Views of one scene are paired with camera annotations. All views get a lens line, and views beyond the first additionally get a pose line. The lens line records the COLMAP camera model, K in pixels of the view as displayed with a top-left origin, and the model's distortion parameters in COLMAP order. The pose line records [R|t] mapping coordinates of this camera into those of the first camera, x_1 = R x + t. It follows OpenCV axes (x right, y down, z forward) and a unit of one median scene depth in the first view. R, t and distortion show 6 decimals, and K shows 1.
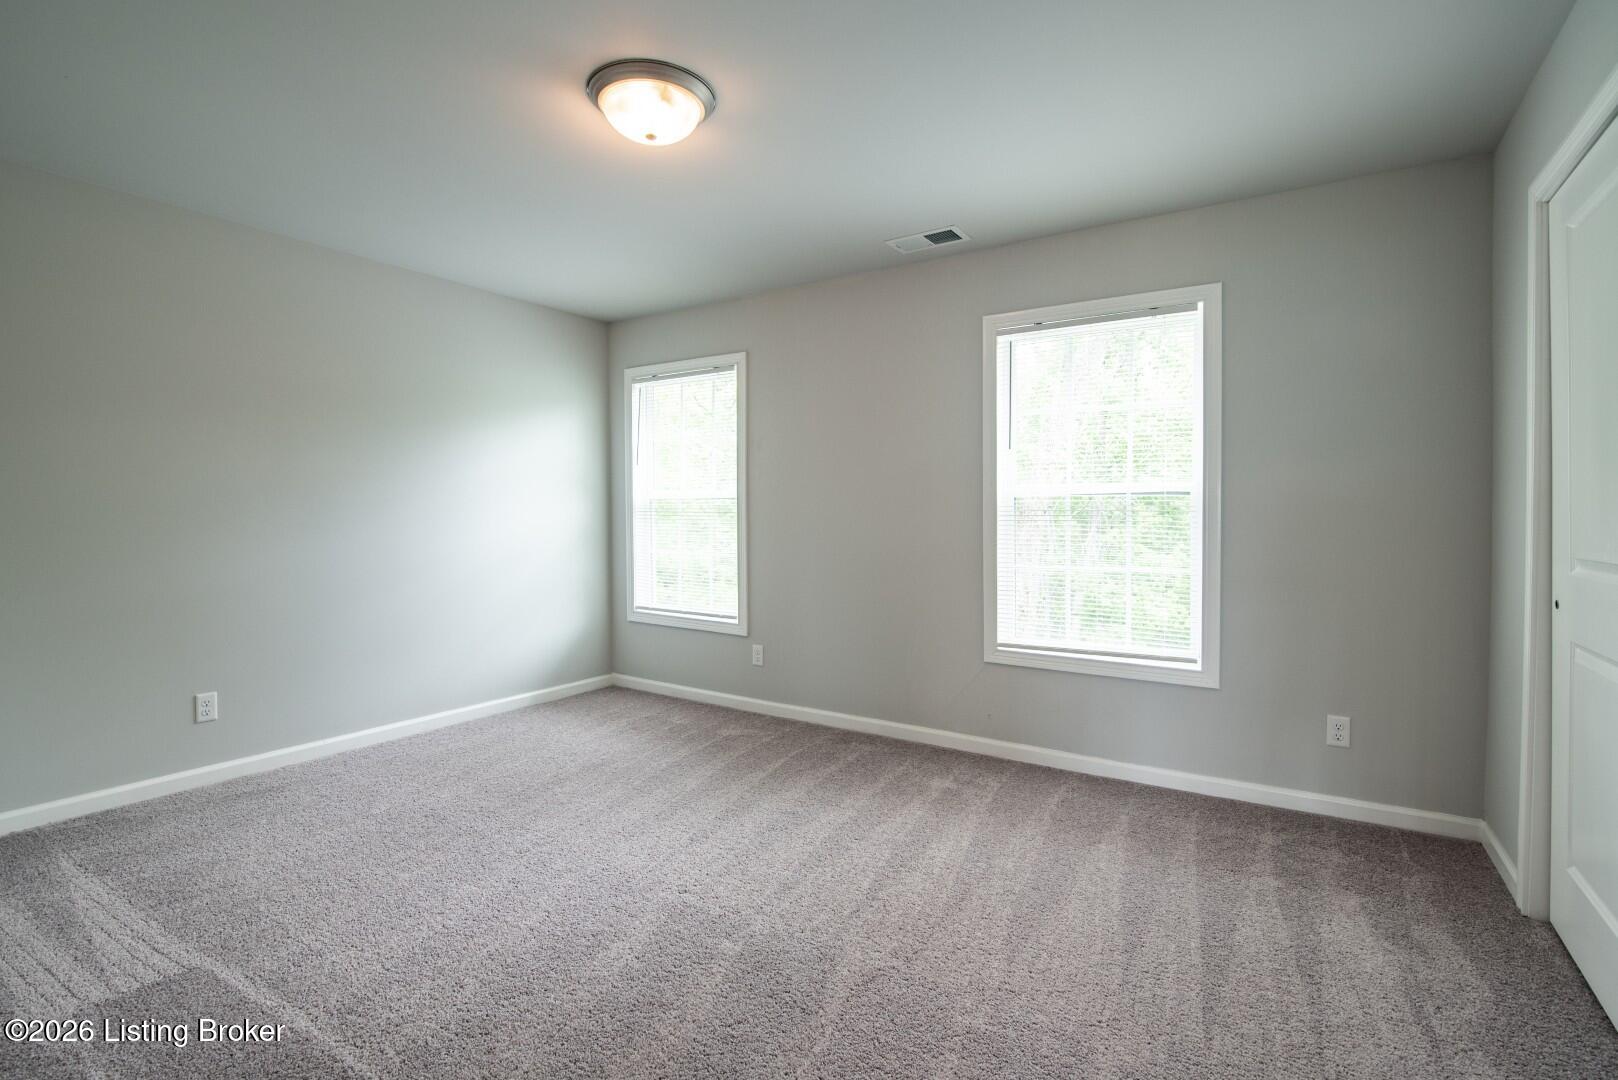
lens RADIAL K [[771.3, 0, 808.4], [0, 771.3, 547.0], [0, 0, 1]] dist [0.001384, 0.000204]
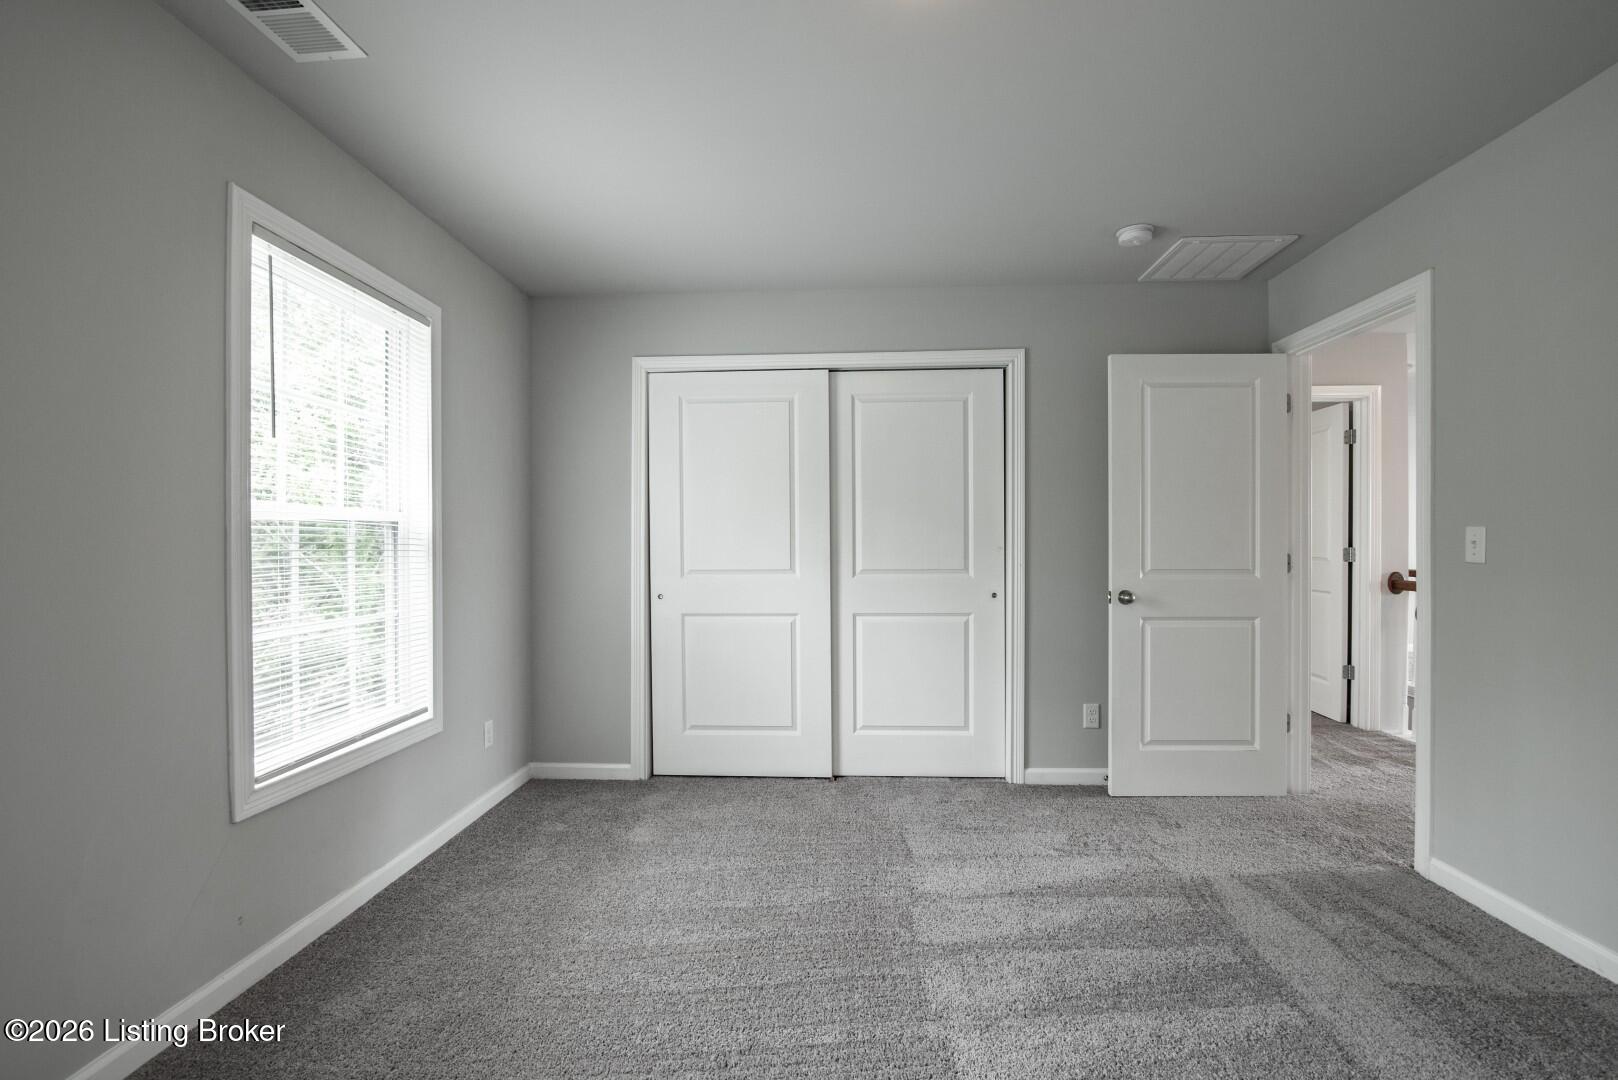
lens RADIAL K [[771.3, 0, 808.4], [0, 771.3, 547.0], [0, 0, 1]] dist [0.001384, 0.000204]
pose [[-0.511916, -0.002852, 0.859031, -0.444923], [0.035041, 0.999093, 0.024199, -0.043509], [-0.858321, 0.042489, -0.511352, 0.935249]]
